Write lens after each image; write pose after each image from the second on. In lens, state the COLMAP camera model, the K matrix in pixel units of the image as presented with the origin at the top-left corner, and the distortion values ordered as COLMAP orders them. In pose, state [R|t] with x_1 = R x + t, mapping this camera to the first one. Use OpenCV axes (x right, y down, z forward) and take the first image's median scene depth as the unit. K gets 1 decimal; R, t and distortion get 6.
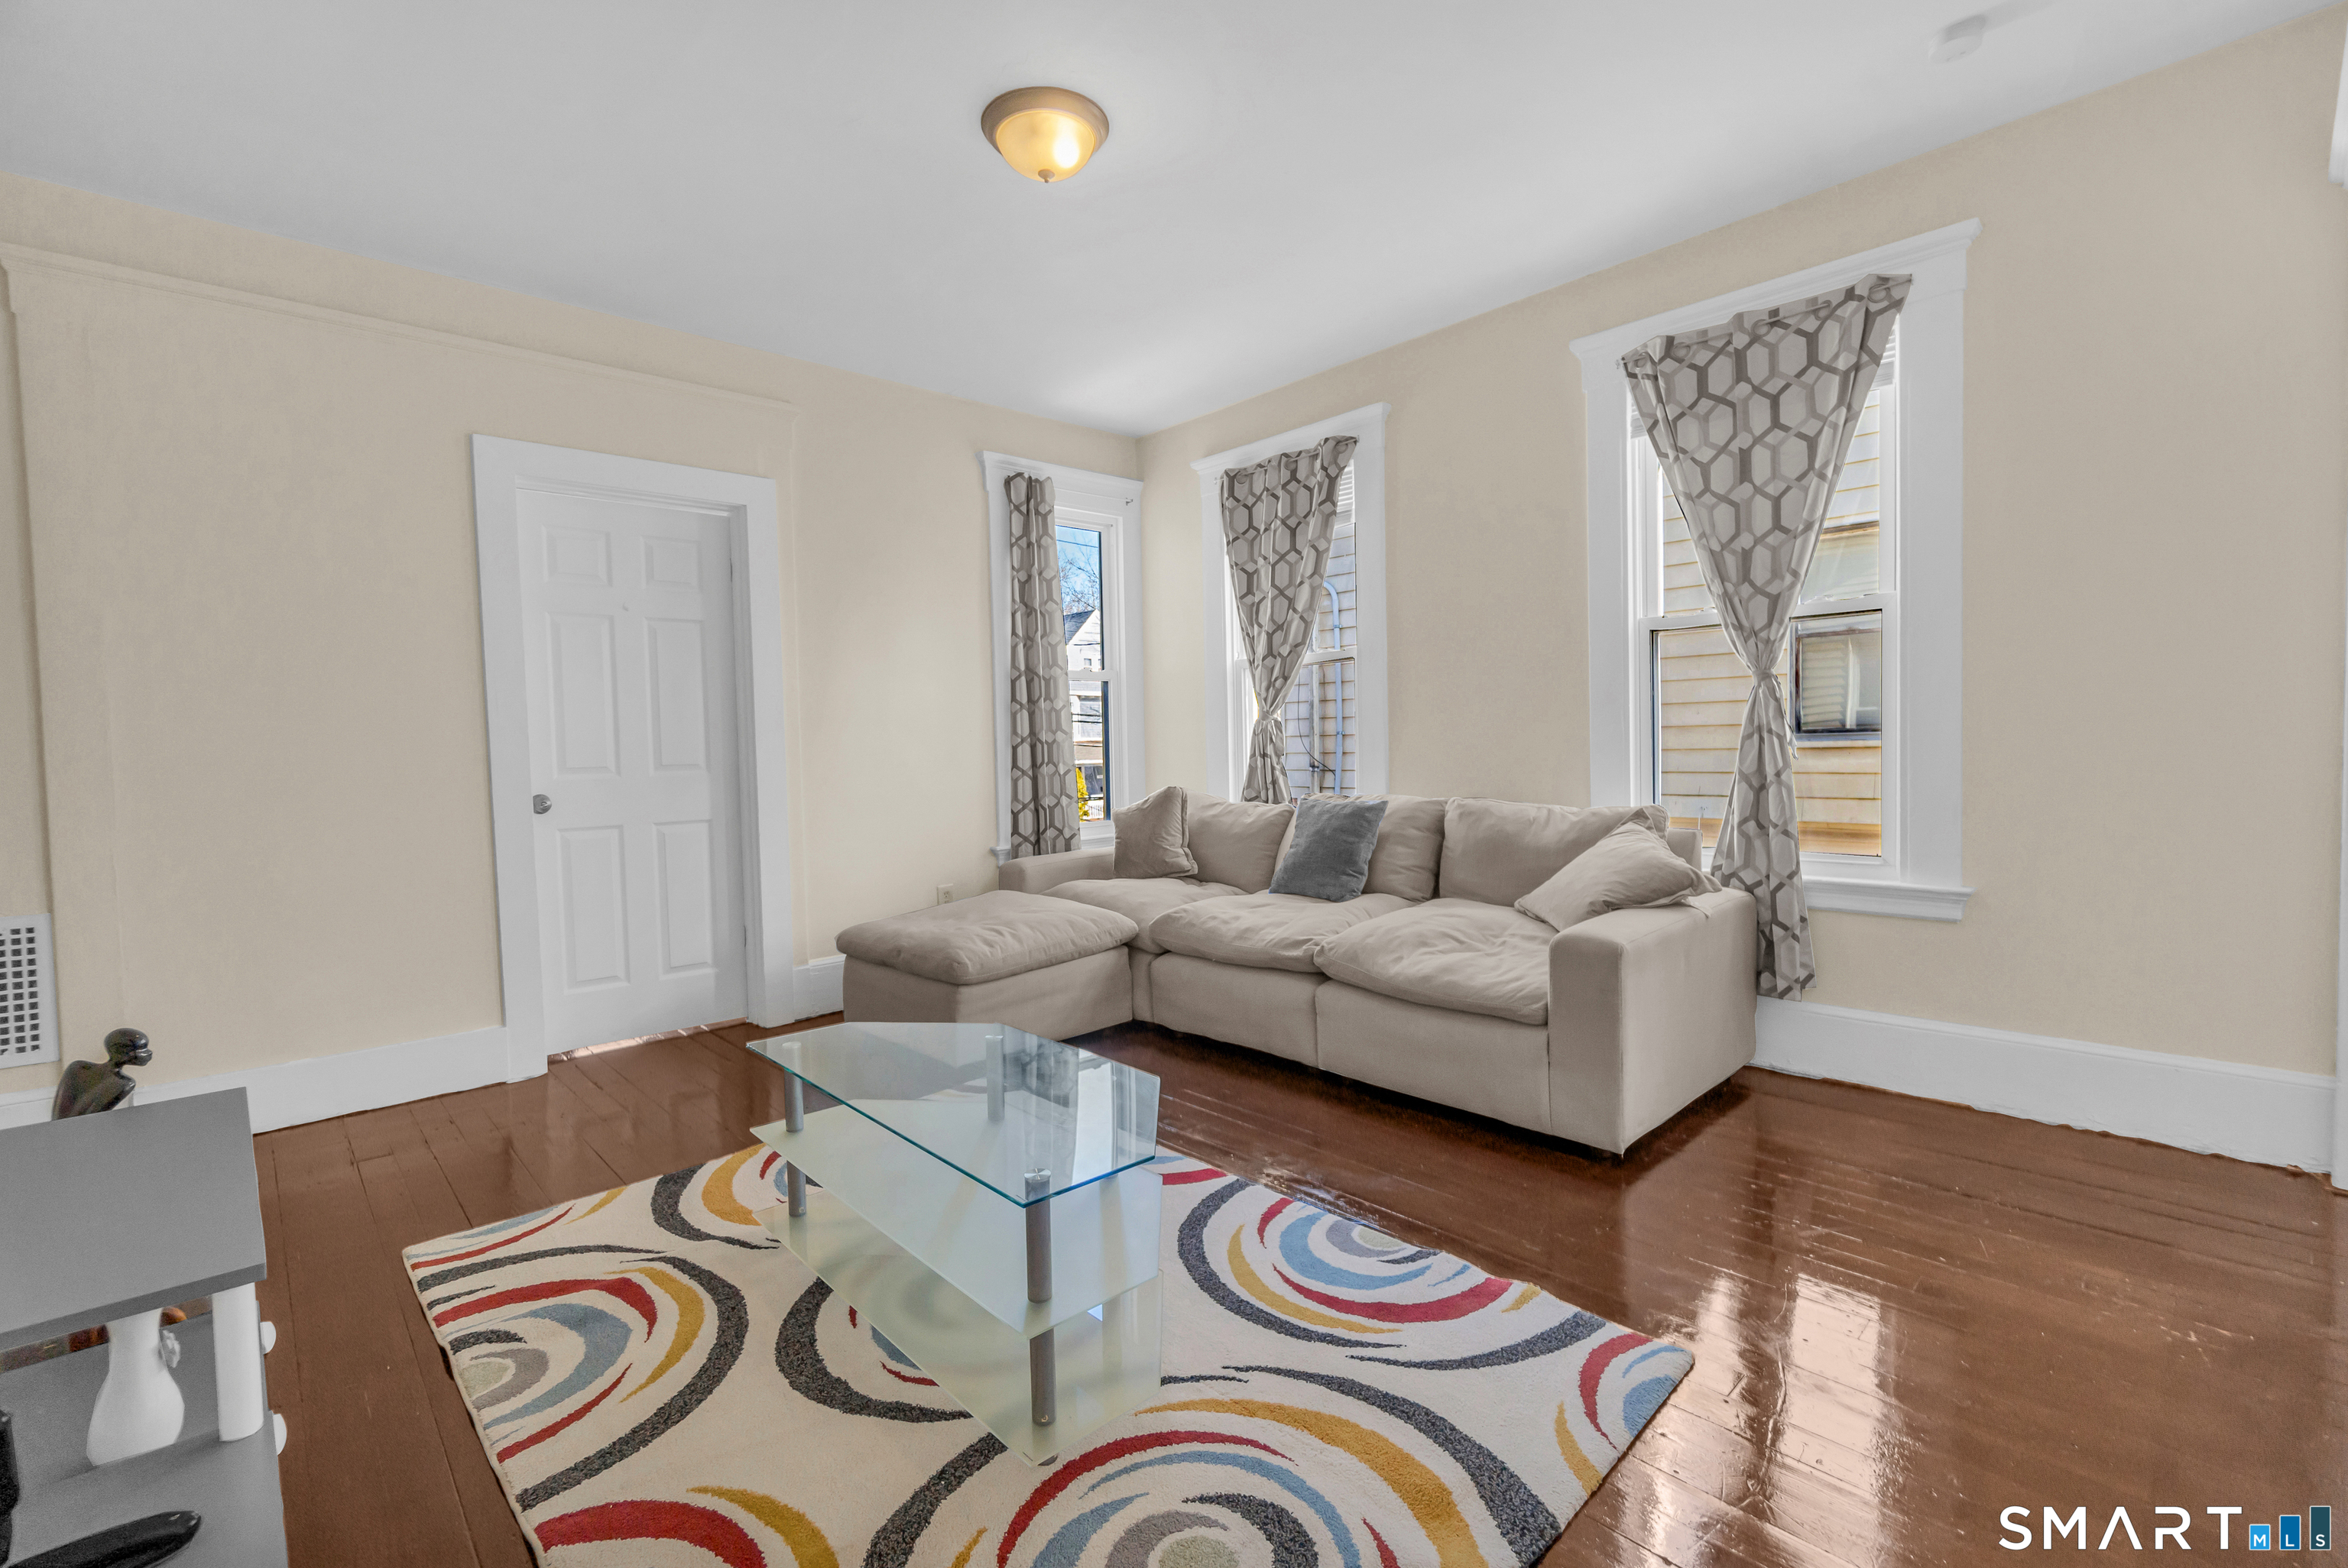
lens RADIAL K [[1010.6, 0, 1162.1], [0, 1010.6, 780.8], [0, 0, 1]] dist [-0.019814, -0.000036]
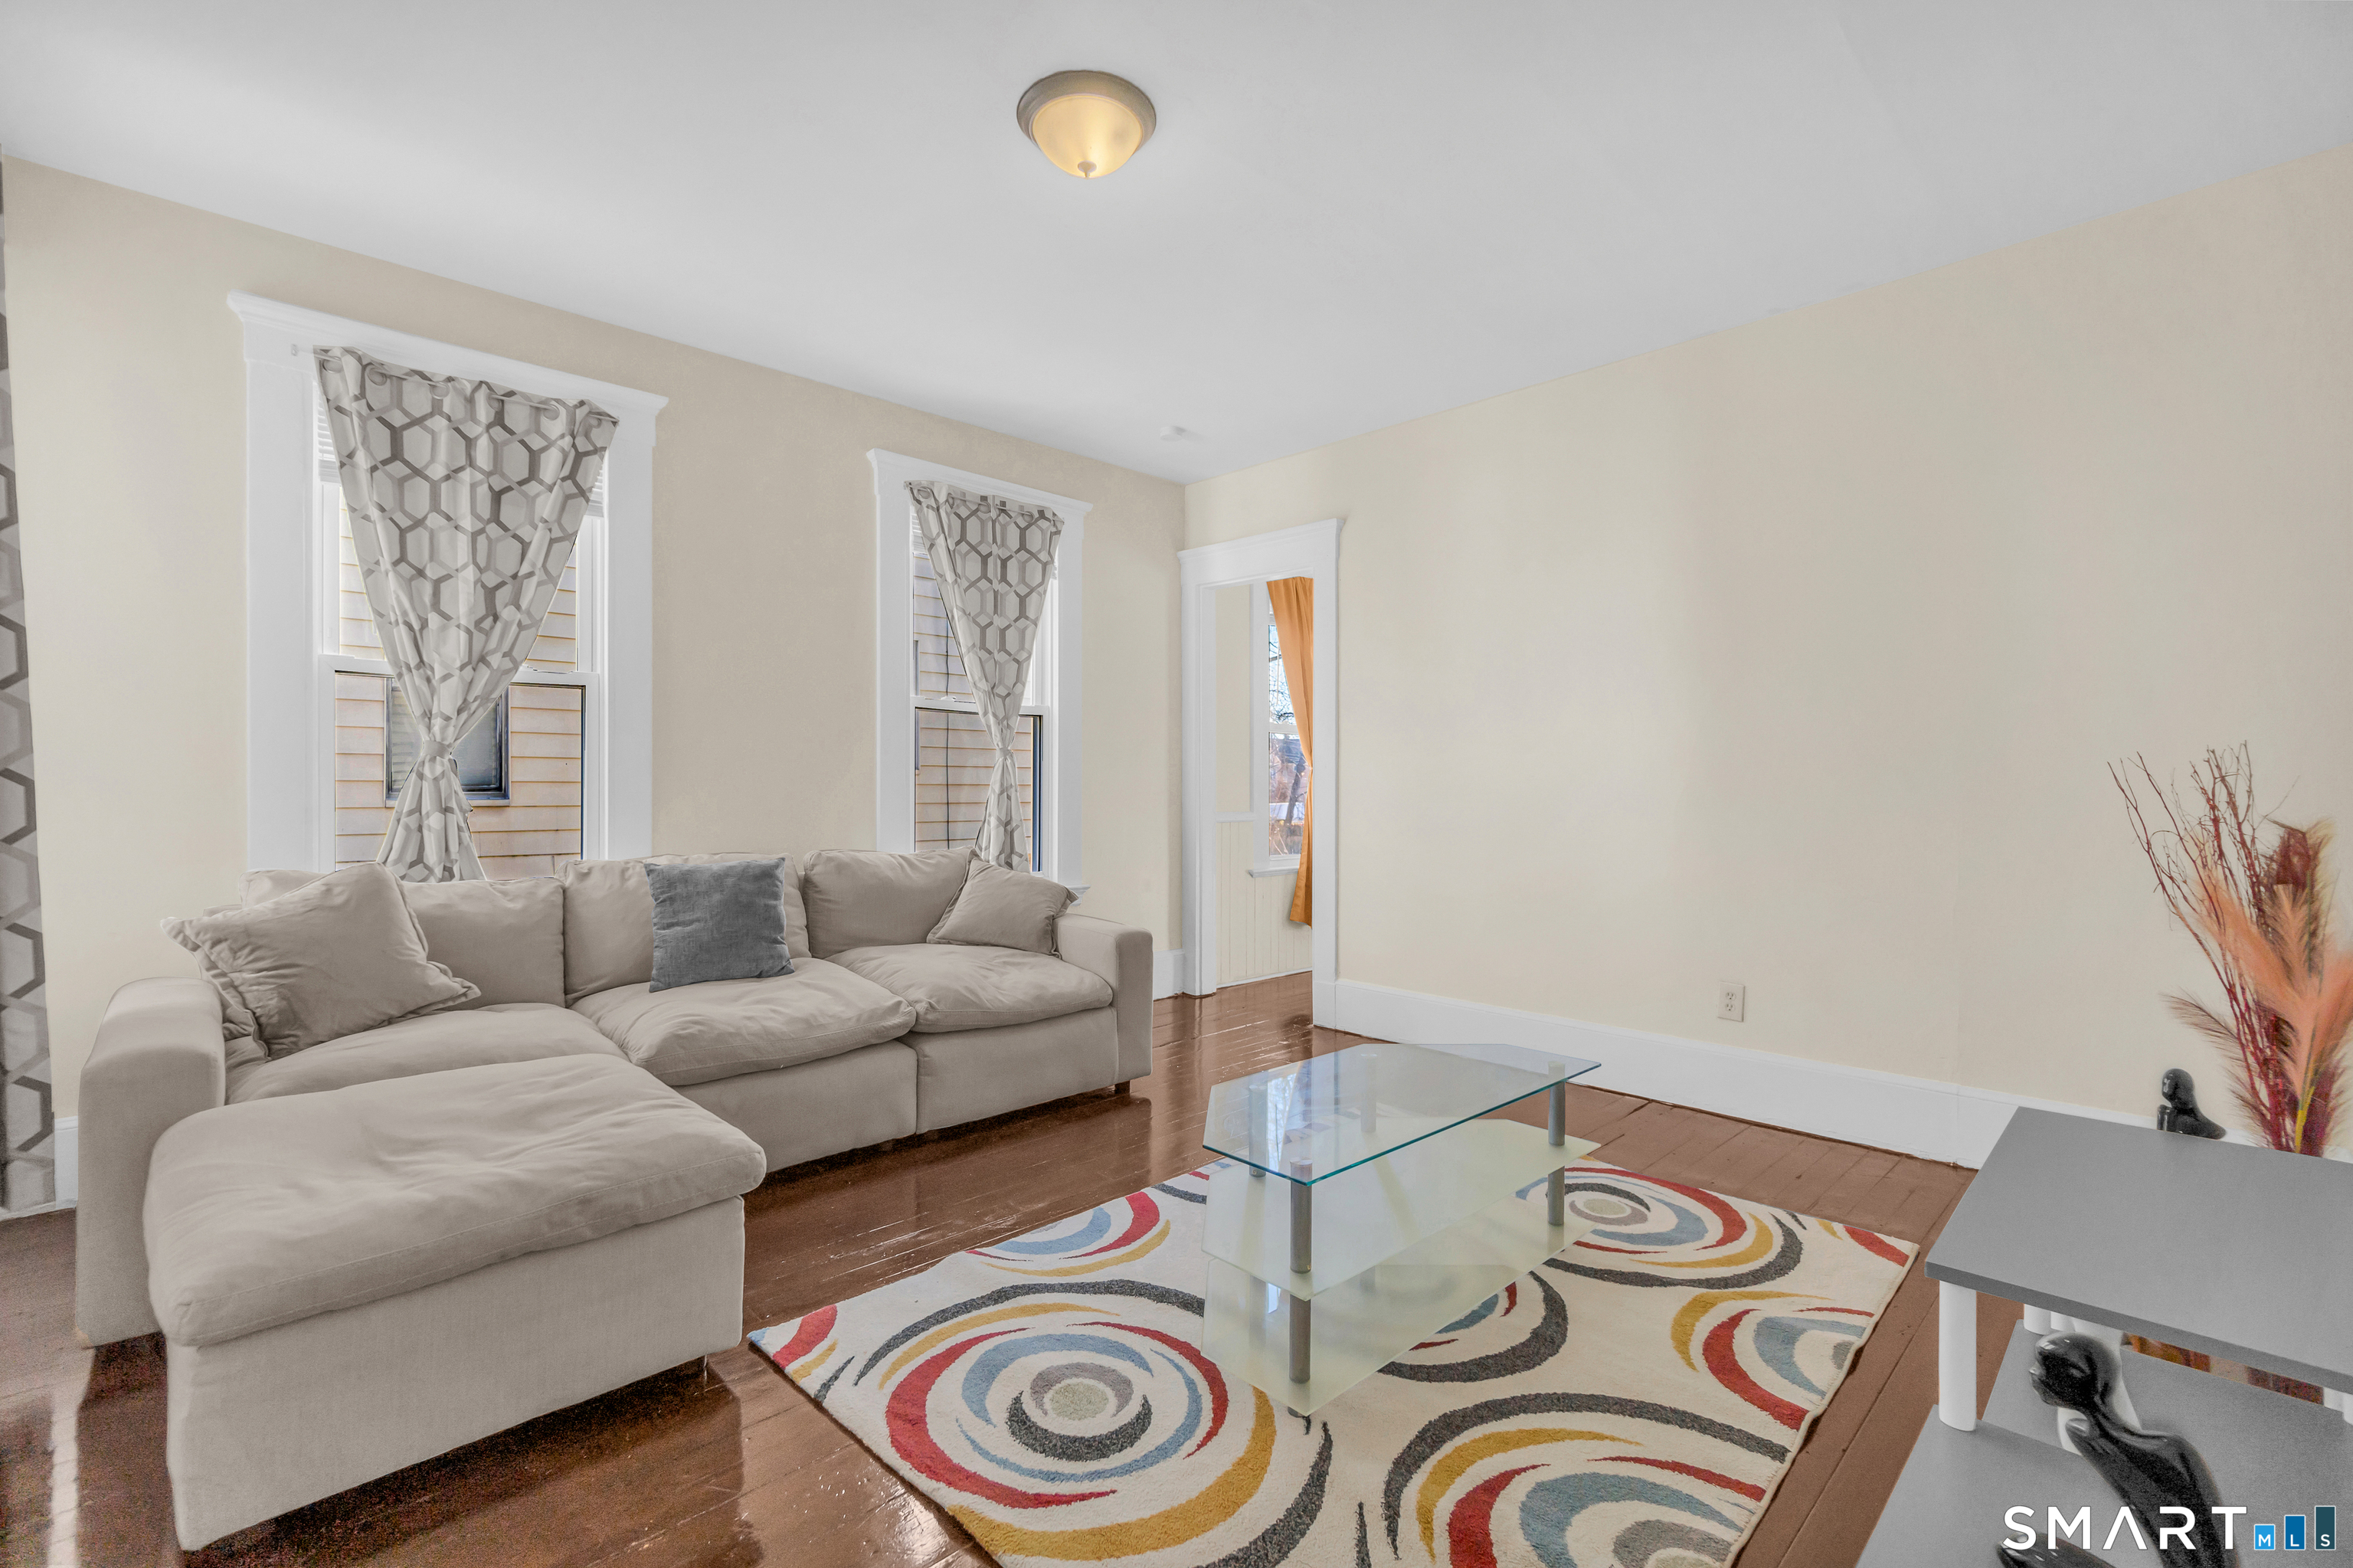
lens RADIAL K [[1012.9, 0, 1164.5], [0, 1012.9, 780.8], [0, 0, 1]] dist [-0.019814, -0.000036]
pose [[-0.003743, 0.033478, 0.999432, -0.834983], [0.030885, 0.998967, -0.033346, -0.010619], [-0.999516, 0.030742, -0.004773, 0.781655]]
